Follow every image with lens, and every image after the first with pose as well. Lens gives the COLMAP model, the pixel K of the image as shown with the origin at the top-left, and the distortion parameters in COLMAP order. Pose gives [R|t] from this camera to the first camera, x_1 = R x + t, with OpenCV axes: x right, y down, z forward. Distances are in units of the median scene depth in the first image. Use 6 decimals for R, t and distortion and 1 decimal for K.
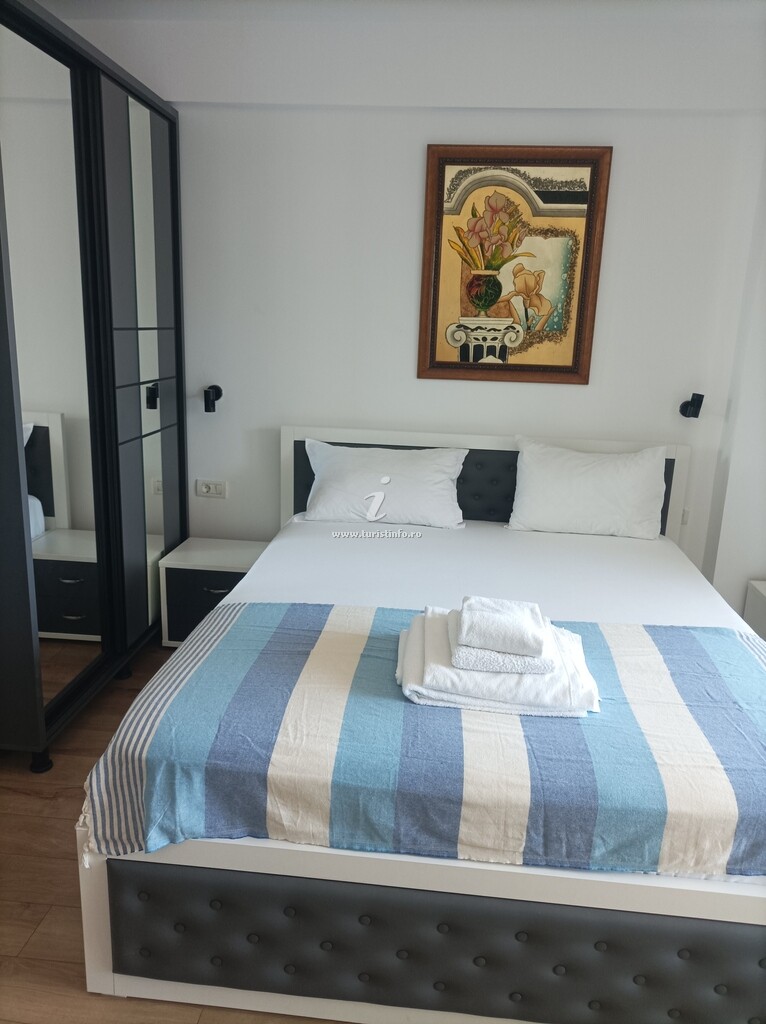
lens RADIAL K [[767.0, 0, 383.0], [0, 767.0, 512.0], [0, 0, 1]] dist [0.018634, -0.010623]
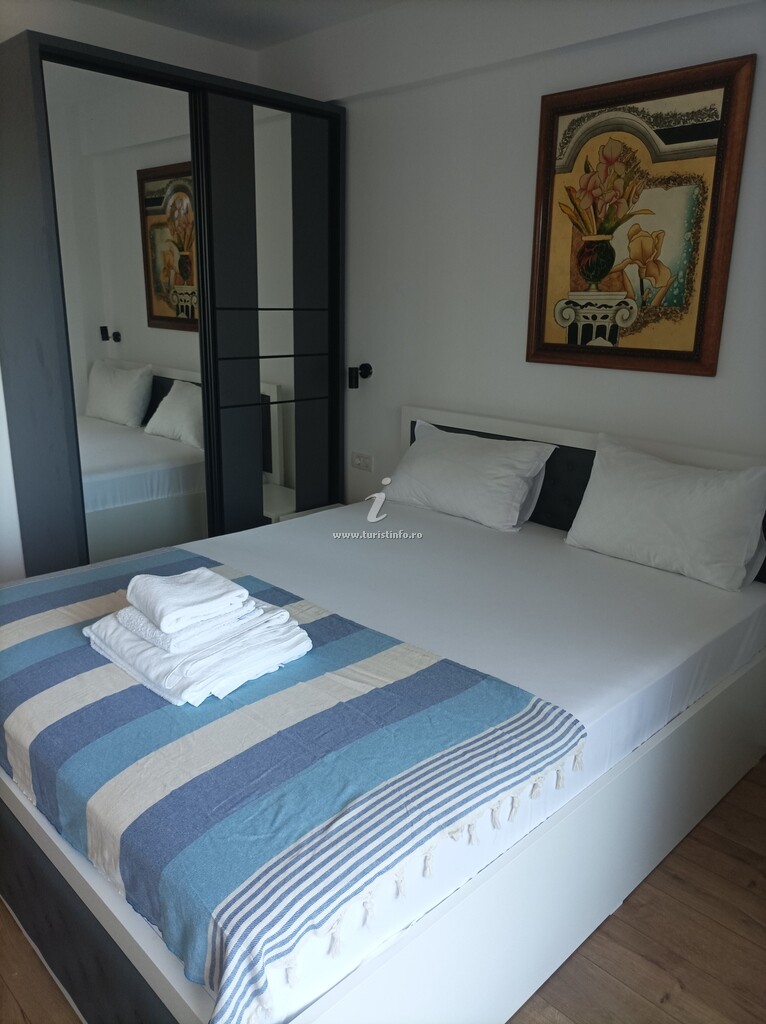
lens RADIAL K [[767.0, 0, 383.0], [0, 767.0, 512.0], [0, 0, 1]] dist [0.018634, -0.010623]
pose [[0.769936, 0.152516, -0.619626, 0.520875], [-0.145773, 0.987380, 0.061900, -0.033359], [0.621247, 0.042666, 0.782452, 0.208557]]
